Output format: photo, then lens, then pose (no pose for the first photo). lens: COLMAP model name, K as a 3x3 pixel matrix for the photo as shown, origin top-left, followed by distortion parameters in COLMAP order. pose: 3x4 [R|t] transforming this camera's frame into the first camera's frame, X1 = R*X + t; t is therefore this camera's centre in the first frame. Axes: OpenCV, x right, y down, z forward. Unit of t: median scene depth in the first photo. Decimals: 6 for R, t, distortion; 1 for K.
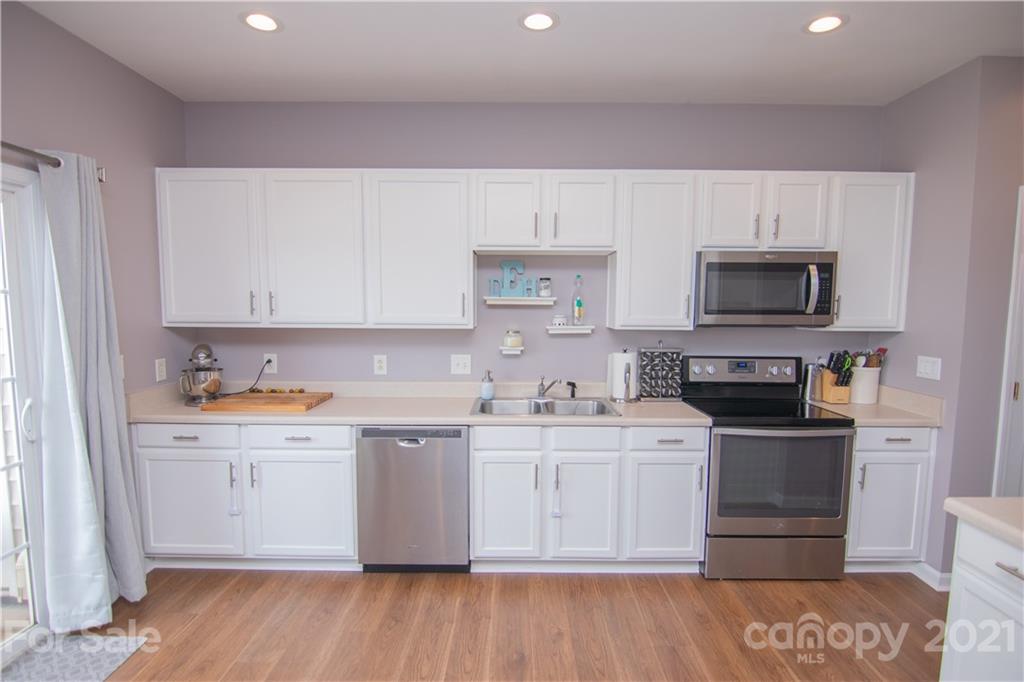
lens RADIAL K [[529.1, 0, 511.8], [0, 529.1, 352.0], [0, 0, 1]] dist [-0.002825, -0.002091]
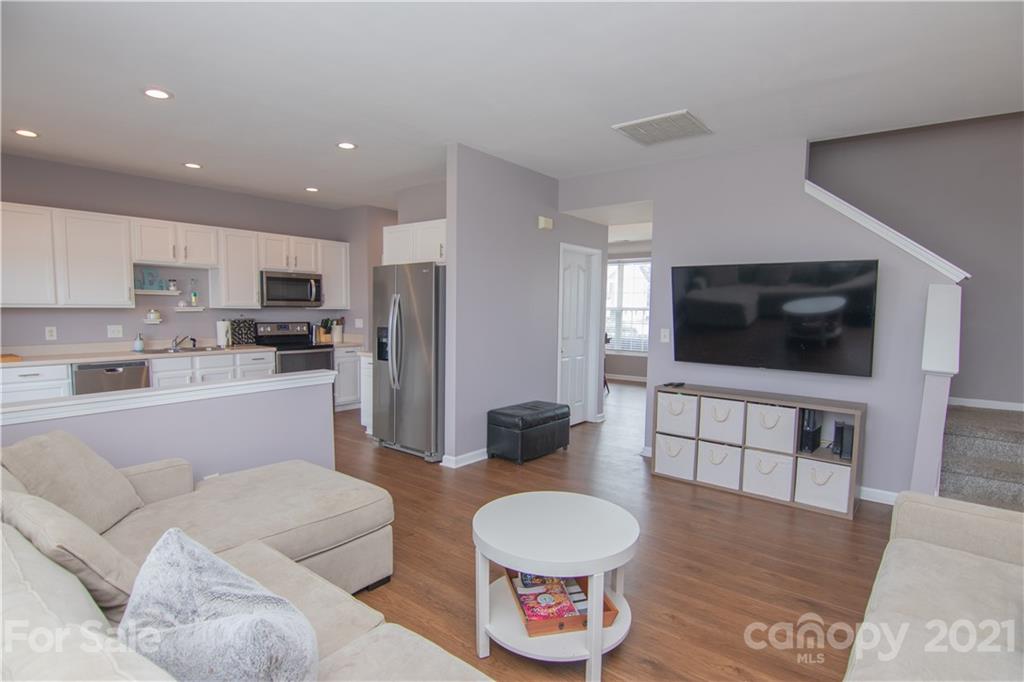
lens RADIAL K [[529.1, 0, 516.1], [0, 529.1, 349.2], [0, 0, 1]] dist [-0.002825, -0.002091]
pose [[0.619114, -0.060967, 0.782931, -0.640615], [0.063691, 0.997596, 0.027319, 0.118772], [-0.782714, 0.032952, 0.621508, -1.016639]]
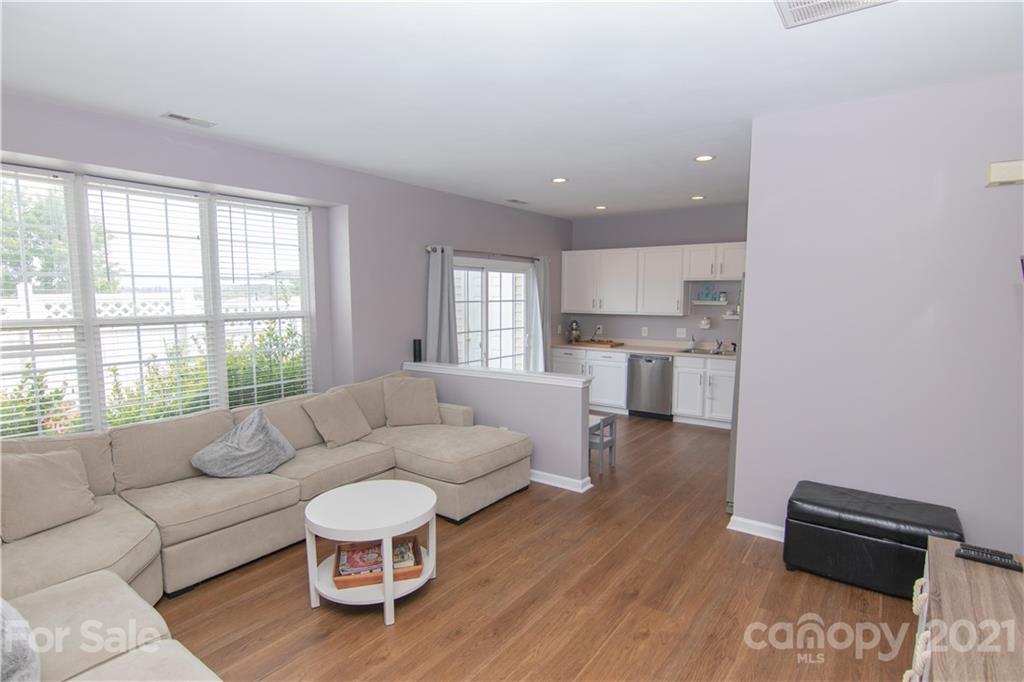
lens RADIAL K [[529.1, 0, 504.5], [0, 529.1, 343.7], [0, 0, 1]] dist [-0.002825, -0.002091]
pose [[0.809666, 0.048752, -0.584862, 0.609373], [-0.051197, 0.998612, 0.012365, 0.081811], [0.584653, 0.019932, 0.811039, -1.208243]]
